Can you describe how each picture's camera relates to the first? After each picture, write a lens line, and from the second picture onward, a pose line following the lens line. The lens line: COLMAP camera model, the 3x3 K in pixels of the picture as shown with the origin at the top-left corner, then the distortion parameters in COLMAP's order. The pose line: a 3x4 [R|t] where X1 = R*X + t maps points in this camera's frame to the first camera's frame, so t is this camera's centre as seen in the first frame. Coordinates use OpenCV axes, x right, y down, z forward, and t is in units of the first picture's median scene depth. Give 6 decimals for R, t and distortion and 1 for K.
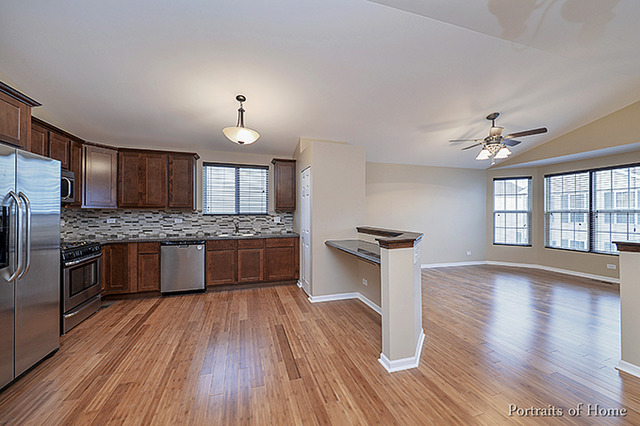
lens RADIAL K [[247.0, 0, 320.0], [0, 247.0, 213.0], [0, 0, 1]] dist [0.000389, -0.000004]
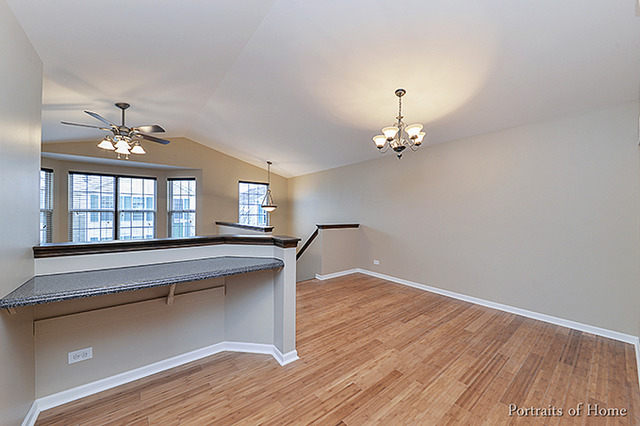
lens RADIAL K [[237.1, 0, 320.0], [0, 237.1, 213.0], [0, 0, 1]] dist [-0.018120, -0.000075]
pose [[-0.356343, -0.002958, 0.934351, -0.456277], [0.002437, 0.999989, 0.004095, 0.001196], [-0.934352, 0.003736, -0.356332, 0.814566]]
